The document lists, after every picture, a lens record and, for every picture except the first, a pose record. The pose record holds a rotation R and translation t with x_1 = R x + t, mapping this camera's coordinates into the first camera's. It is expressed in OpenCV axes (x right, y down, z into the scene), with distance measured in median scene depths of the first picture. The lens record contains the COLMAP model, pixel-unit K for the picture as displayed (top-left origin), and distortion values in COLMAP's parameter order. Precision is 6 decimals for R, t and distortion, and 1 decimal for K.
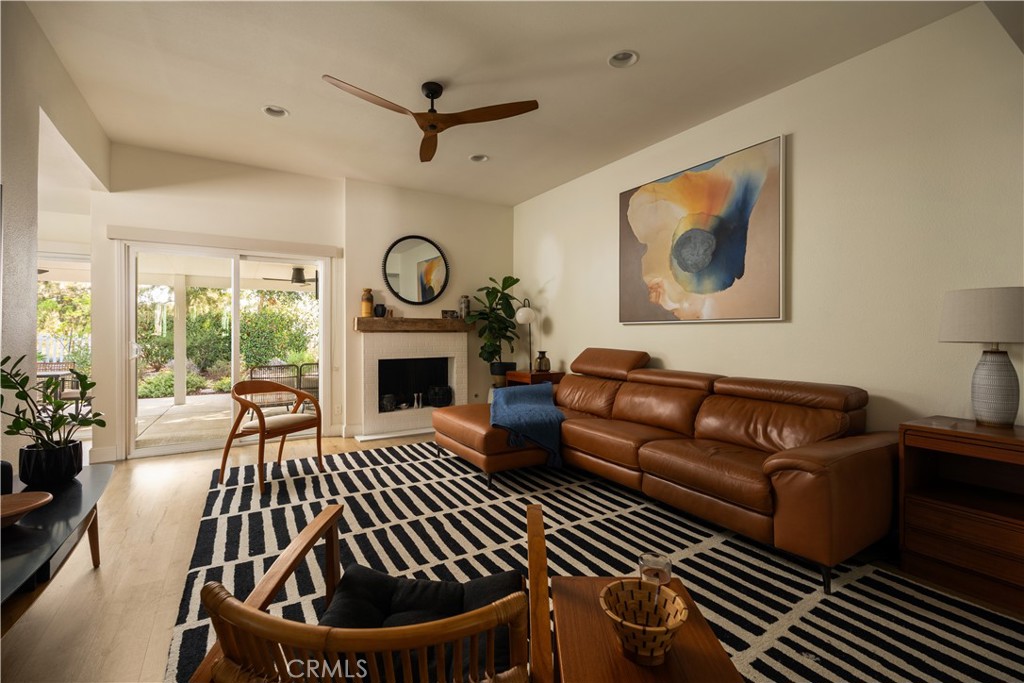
lens RADIAL K [[448.3, 0, 508.8], [0, 448.3, 337.3], [0, 0, 1]] dist [0.000224, 0.000157]
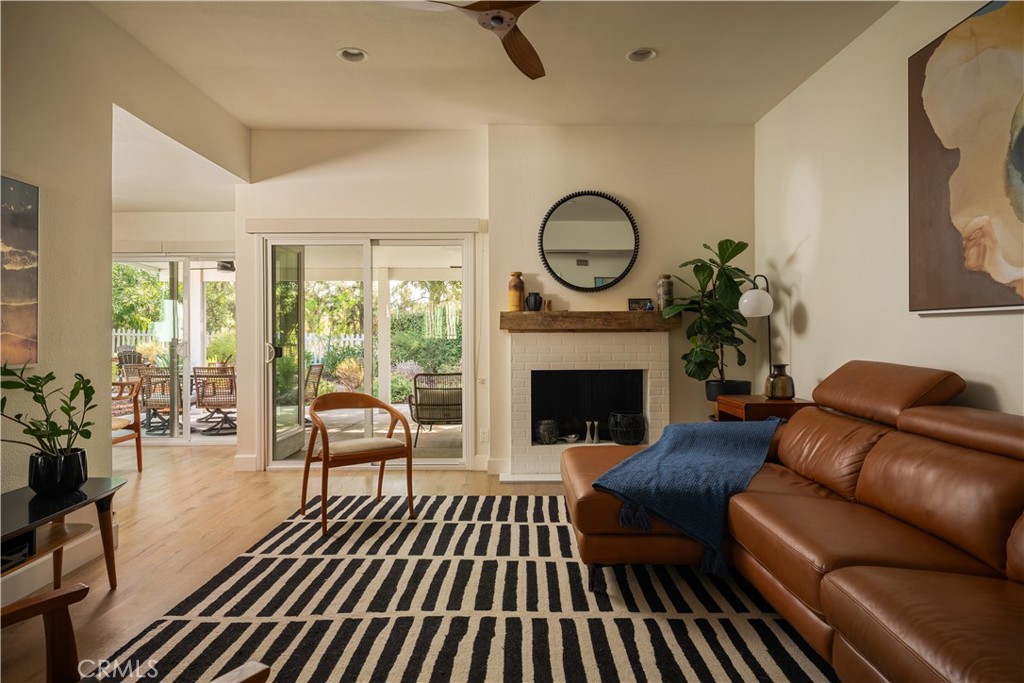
lens RADIAL K [[610.1, 0, 515.4], [0, 610.1, 335.1], [0, 0, 1]] dist [-0.001069, 0.001055]
pose [[0.856372, -0.000913, -0.516359, 0.256475], [-0.001407, 0.999991, -0.004101, -0.003562], [0.516358, 0.004239, 0.856362, 0.204735]]
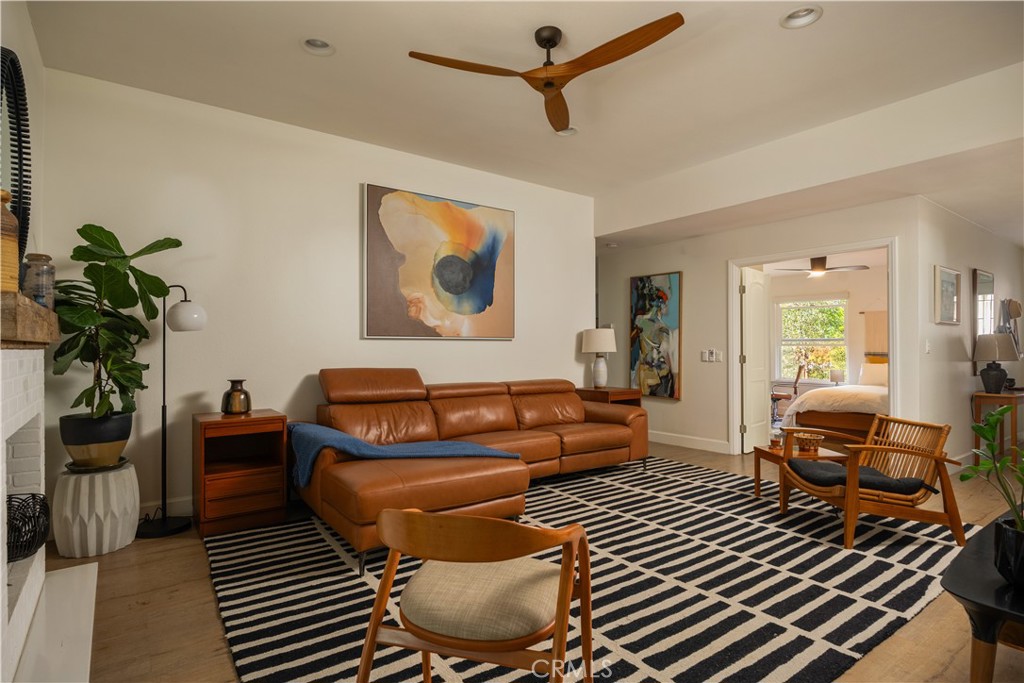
lens RADIAL K [[532.5, 0, 515.0], [0, 532.5, 345.6], [0, 0, 1]] dist [0.016015, 0.000200]
pose [[-0.092402, 0.005421, 0.995707, -0.896513], [0.012353, 0.999914, -0.004298, -0.009177], [-0.995645, 0.011902, -0.092461, 0.944477]]
